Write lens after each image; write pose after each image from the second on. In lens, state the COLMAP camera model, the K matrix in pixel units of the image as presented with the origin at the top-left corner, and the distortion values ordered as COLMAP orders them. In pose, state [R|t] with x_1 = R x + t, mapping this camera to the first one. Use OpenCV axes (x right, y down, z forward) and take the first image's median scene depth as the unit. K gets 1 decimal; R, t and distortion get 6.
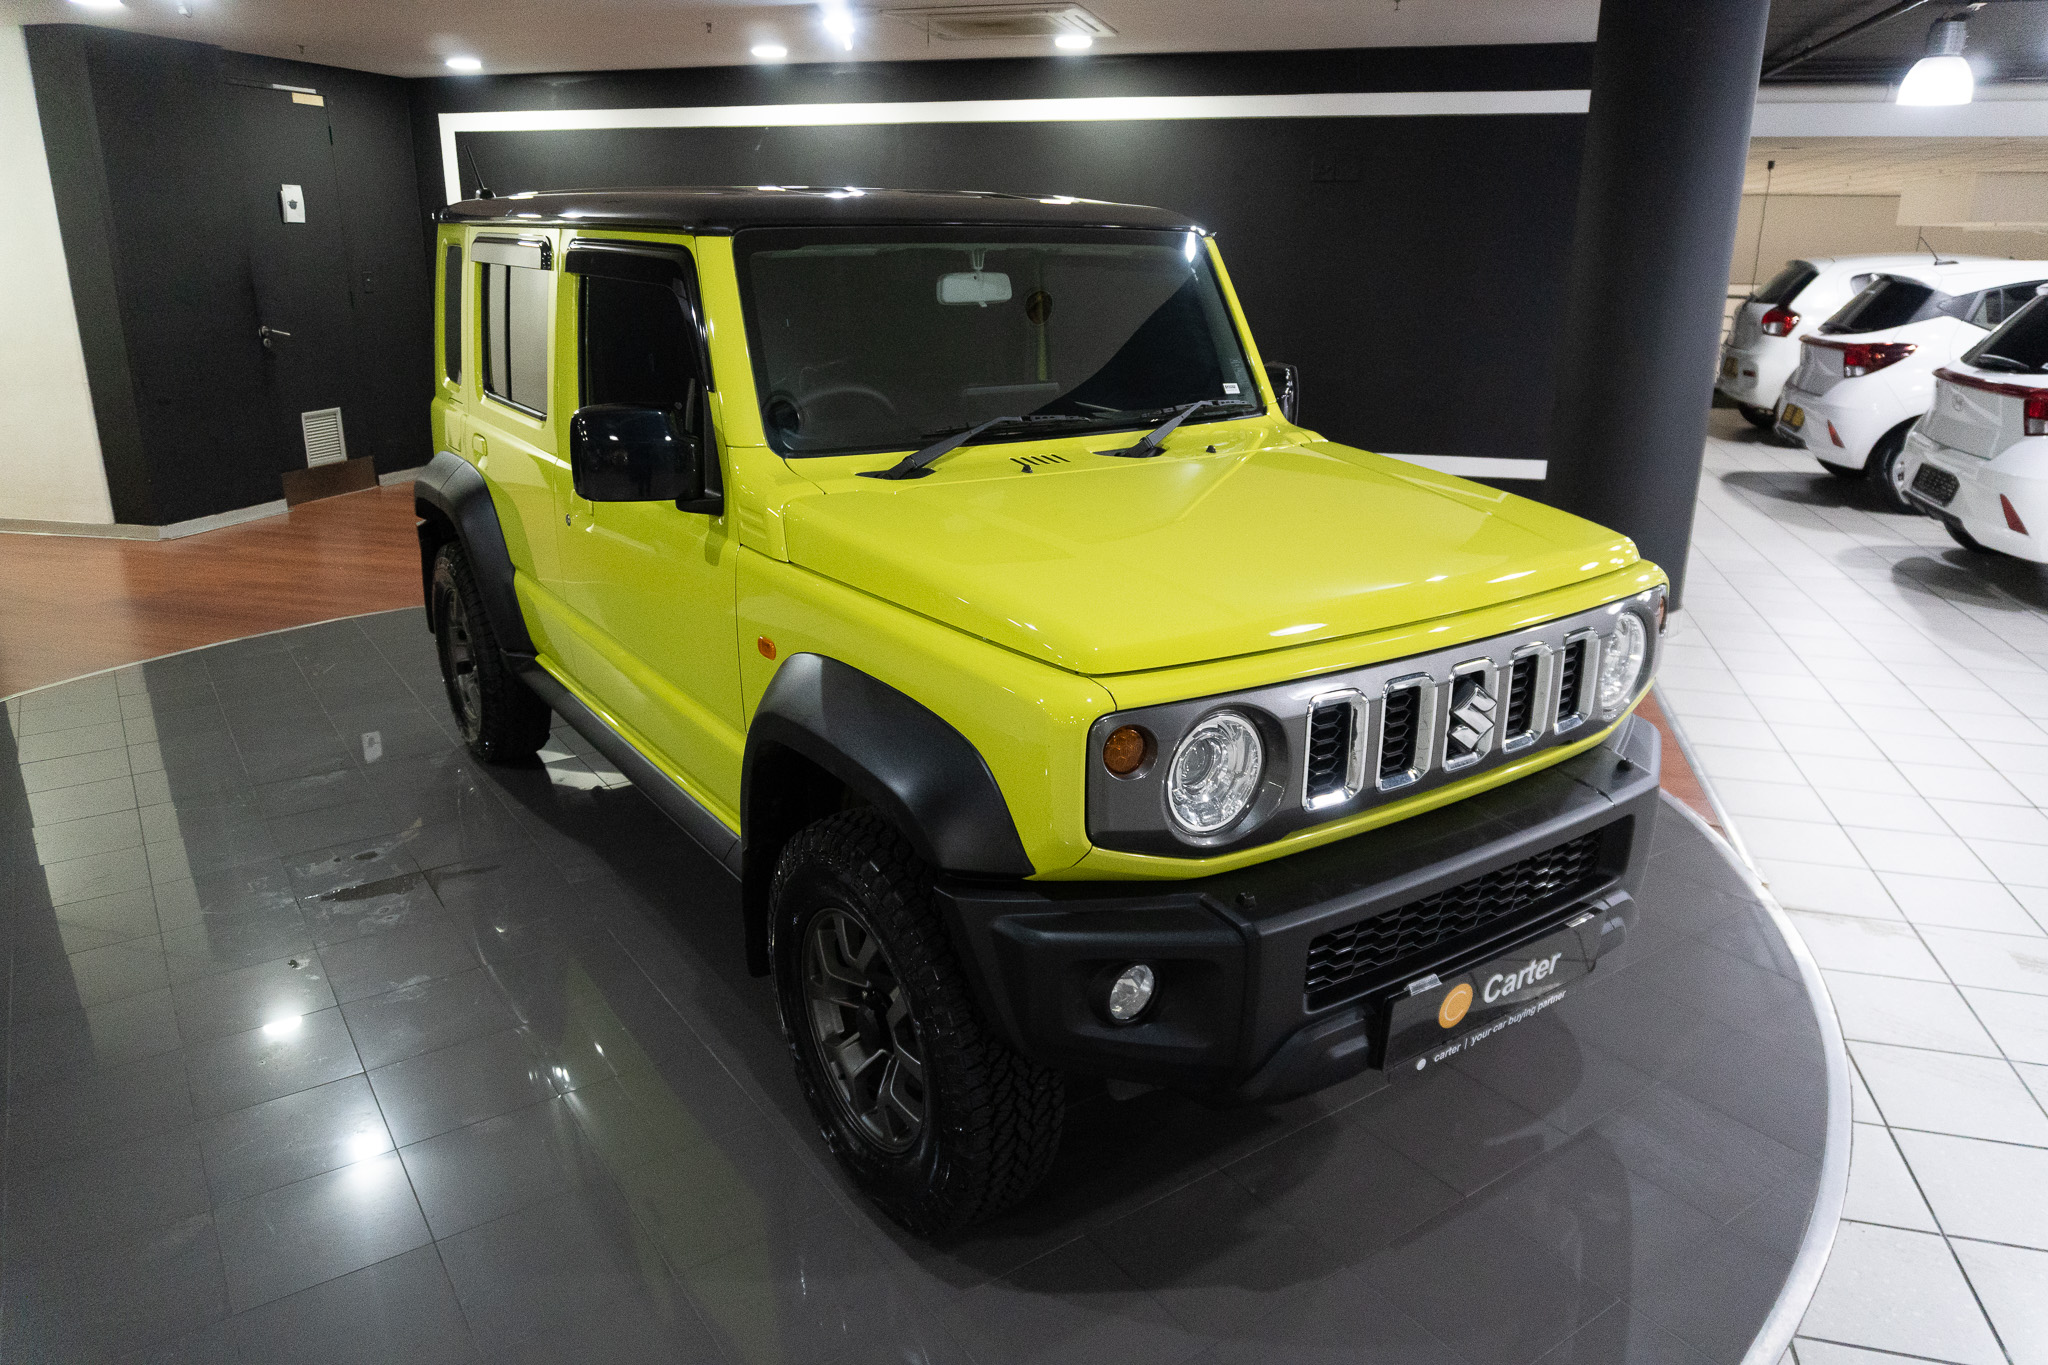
lens RADIAL K [[1376.4, 0, 1024.0], [0, 1376.4, 682.5], [0, 0, 1]] dist [-0.020310, -0.001087]
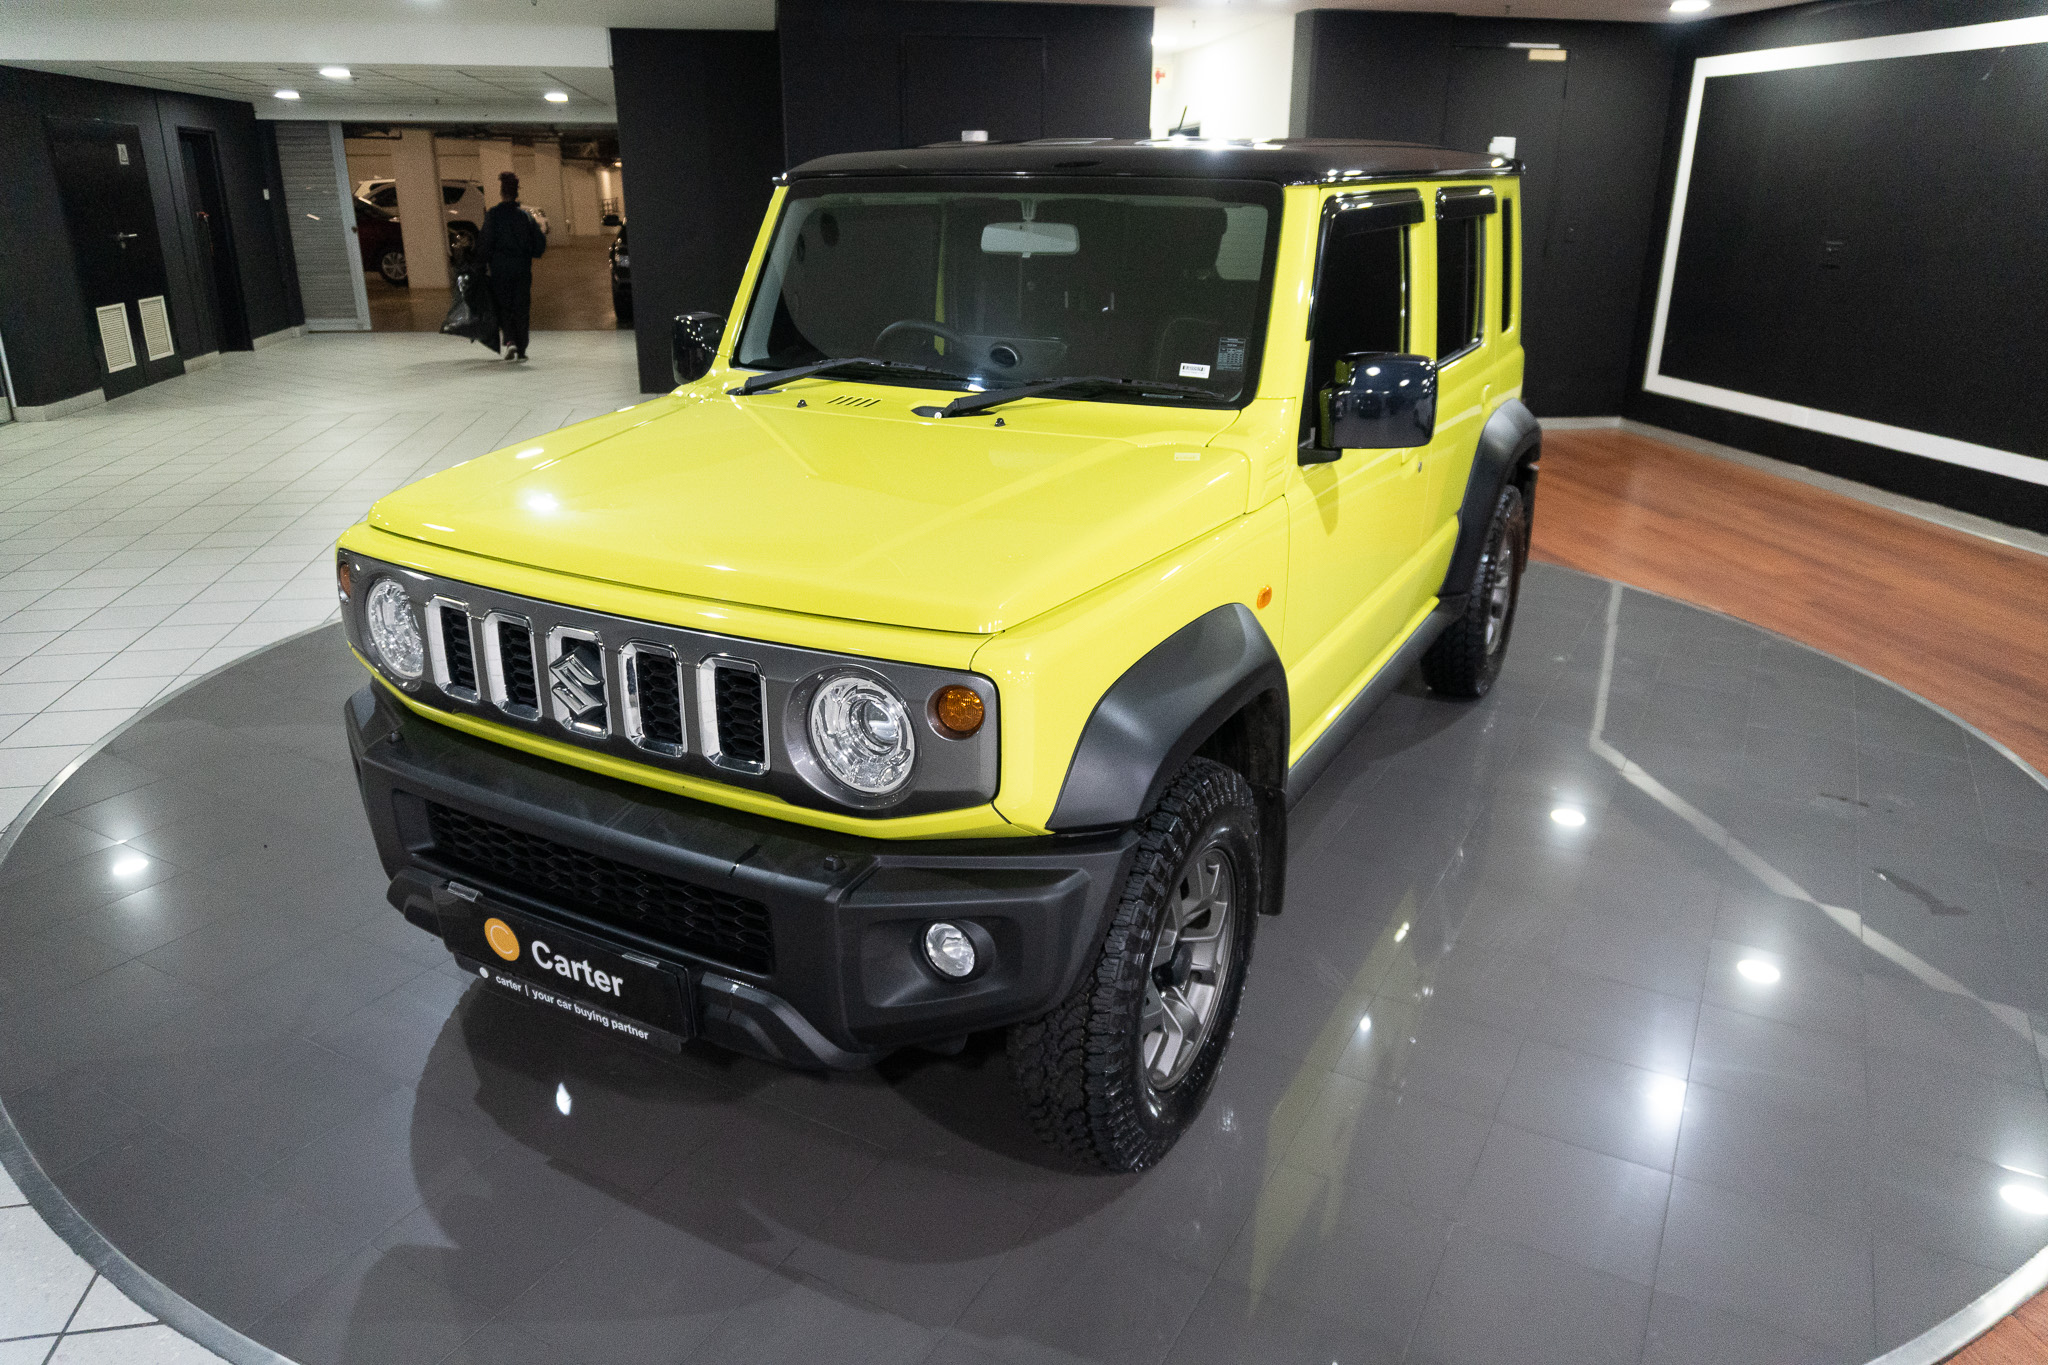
lens RADIAL K [[1376.4, 0, 1024.0], [0, 1376.4, 682.5], [0, 0, 1]] dist [-0.020310, -0.001087]
pose [[0.434558, 0.303885, -0.847829, 0.902053], [-0.277076, 0.940812, 0.195196, -0.177665], [0.856965, 0.150089, 0.493036, 0.554127]]
